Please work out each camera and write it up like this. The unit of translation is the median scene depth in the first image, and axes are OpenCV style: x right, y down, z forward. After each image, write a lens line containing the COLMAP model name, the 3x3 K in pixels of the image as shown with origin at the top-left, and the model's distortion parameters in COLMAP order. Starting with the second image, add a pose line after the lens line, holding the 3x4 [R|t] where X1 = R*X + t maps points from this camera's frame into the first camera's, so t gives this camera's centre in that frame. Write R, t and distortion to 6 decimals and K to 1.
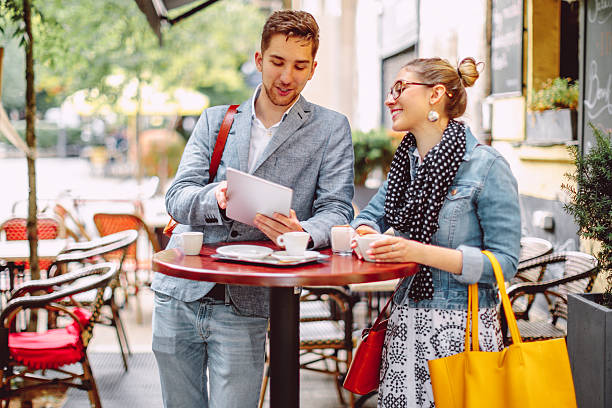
lens RADIAL K [[1078.7, 0, 287.7], [0, 1078.7, 167.8], [0, 0, 1]] dist [0.004623, 0.000000]
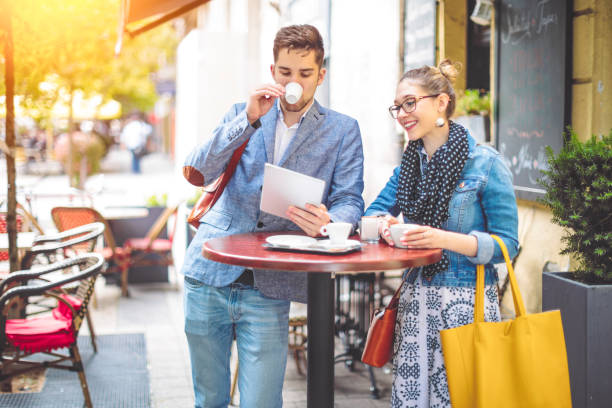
lens RADIAL K [[931.6, 0, 353.7], [0, 931.6, 150.6], [0, 0, 1]] dist [-0.013780, 0.000000]
pose [[0.981649, 0.000243, 0.190697, -0.130452], [0.002916, 0.999863, -0.016287, 0.000746], [-0.190675, 0.016544, 0.981514, 0.036405]]
